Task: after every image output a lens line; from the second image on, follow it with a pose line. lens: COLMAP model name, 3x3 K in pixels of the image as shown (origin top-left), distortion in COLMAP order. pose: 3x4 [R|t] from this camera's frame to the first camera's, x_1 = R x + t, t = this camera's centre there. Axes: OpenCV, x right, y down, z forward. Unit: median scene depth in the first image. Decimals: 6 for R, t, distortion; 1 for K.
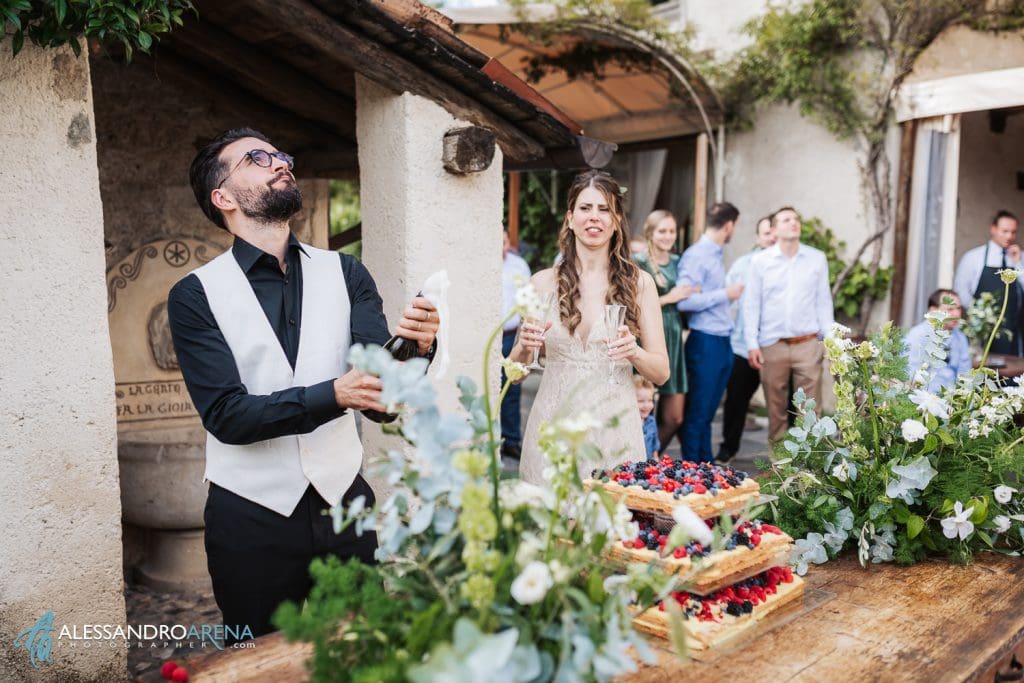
lens RADIAL K [[1037.7, 0, 512.0], [0, 1037.7, 341.5], [0, 0, 1]] dist [-0.000019, -0.001687]
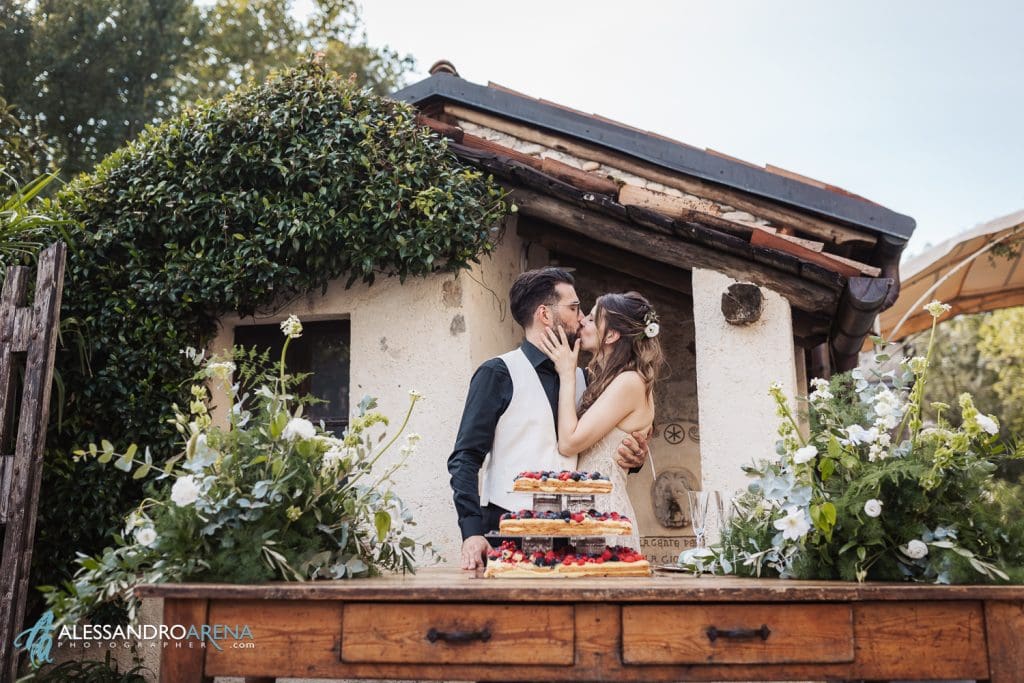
lens RADIAL K [[1037.7, 0, 512.0], [0, 1037.7, 341.5], [0, 0, 1]] dist [-0.000019, -0.001687]
pose [[0.681251, -0.141215, -0.718301, 0.650526], [-0.050435, 0.969832, -0.238498, 0.164343], [0.730311, 0.198704, 0.653577, 0.016941]]
